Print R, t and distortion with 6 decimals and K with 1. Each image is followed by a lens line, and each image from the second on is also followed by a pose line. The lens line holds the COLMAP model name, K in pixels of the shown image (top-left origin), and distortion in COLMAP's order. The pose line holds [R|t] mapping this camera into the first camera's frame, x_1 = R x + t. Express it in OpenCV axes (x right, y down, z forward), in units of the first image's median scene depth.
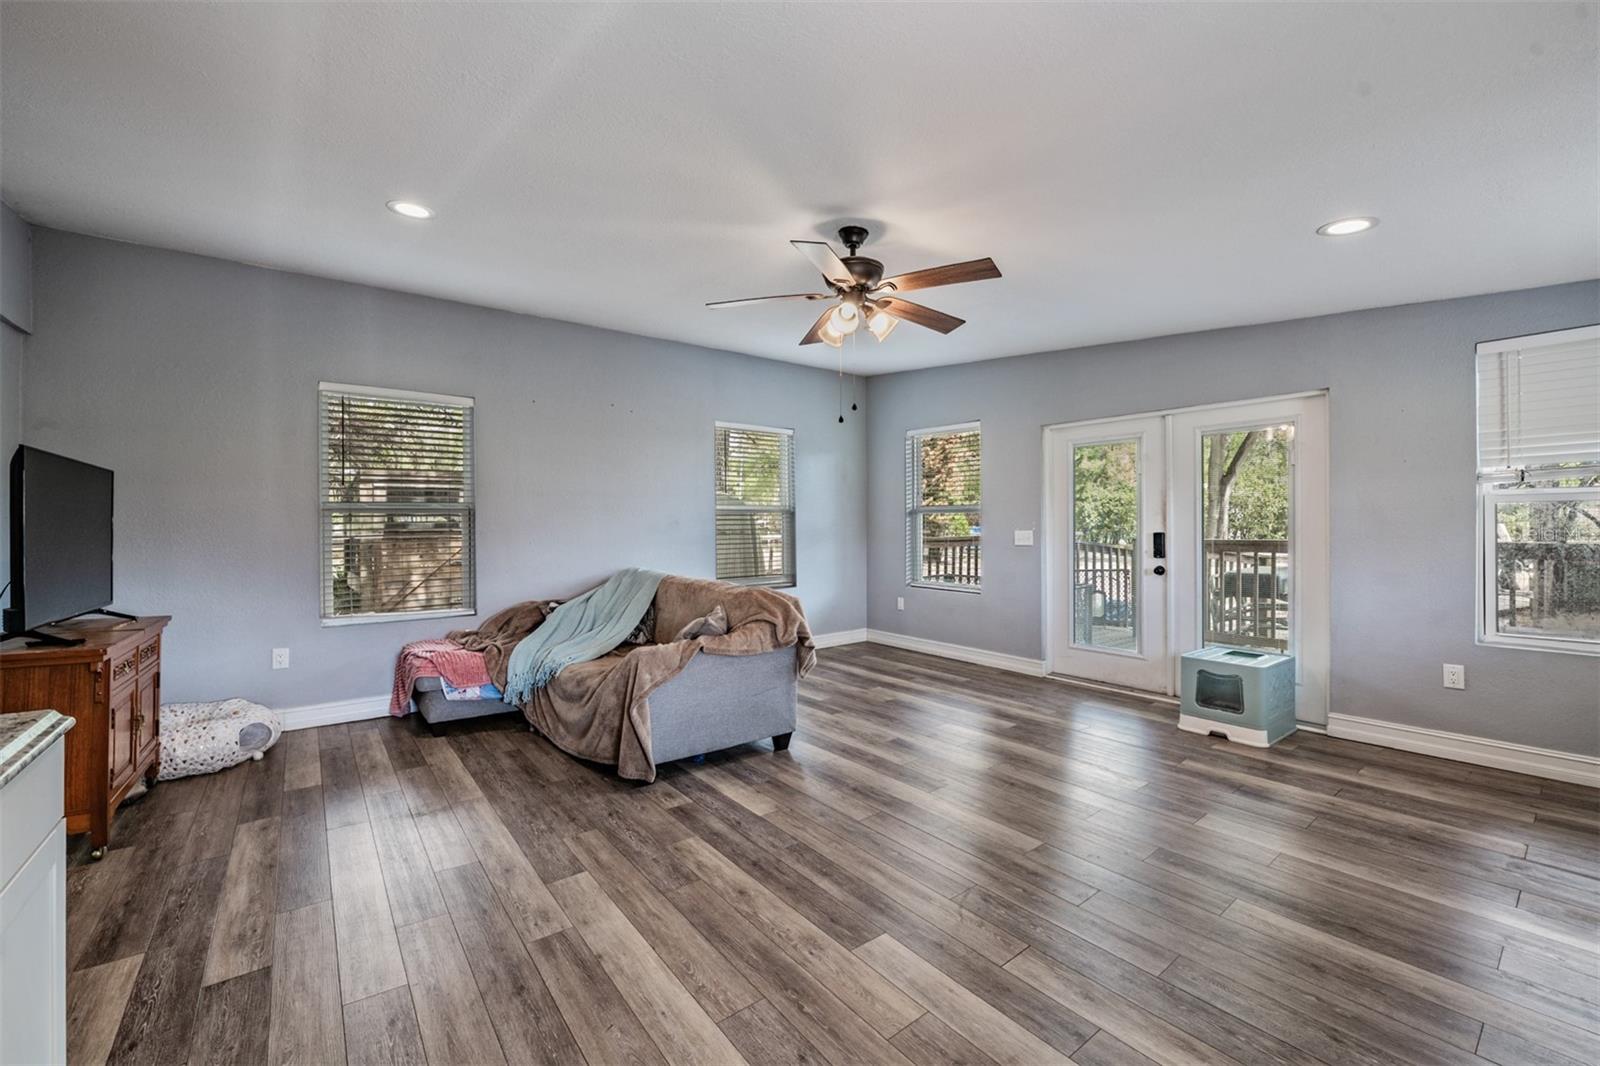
lens RADIAL K [[645.1, 0, 804.9], [0, 645.1, 522.7], [0, 0, 1]] dist [-0.001003, -0.005201]
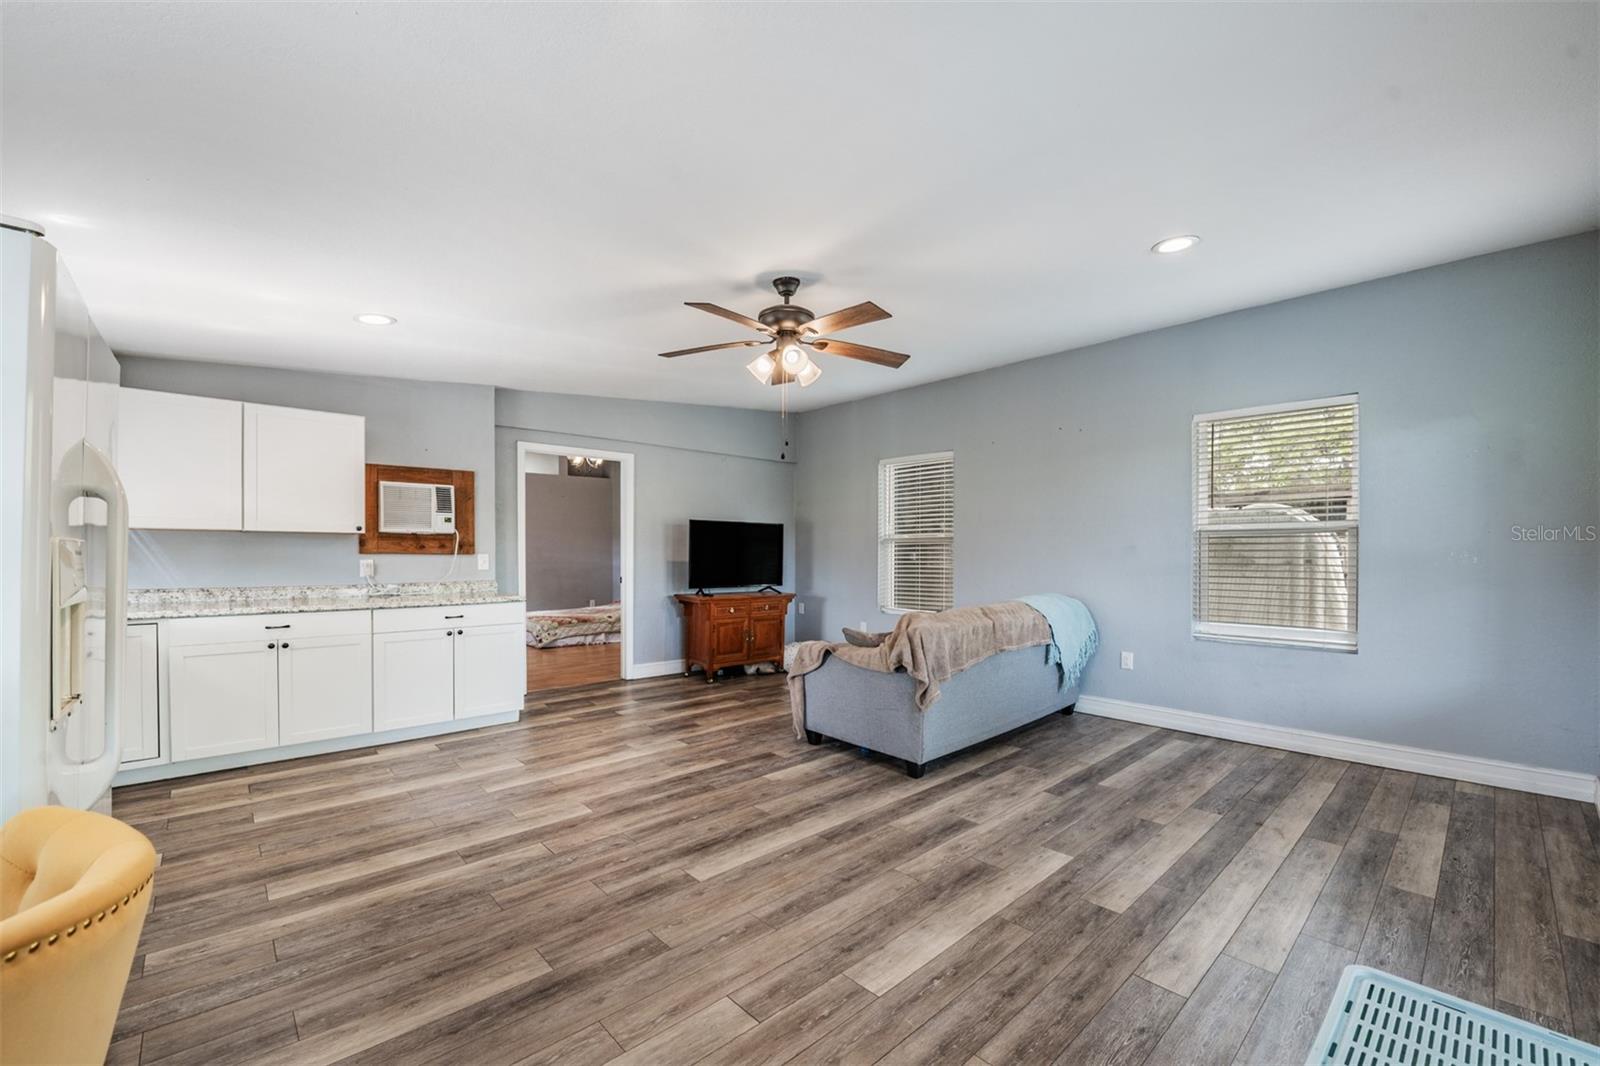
lens RADIAL K [[647.7, 0, 810.6], [0, 647.7, 563.8], [0, 0, 1]] dist [-0.001730, -0.007546]
pose [[0.088062, 0.023612, -0.995835, 1.299774], [0.000912, 0.999717, 0.023785, -0.002254], [0.996115, -0.003003, 0.088016, 1.047038]]
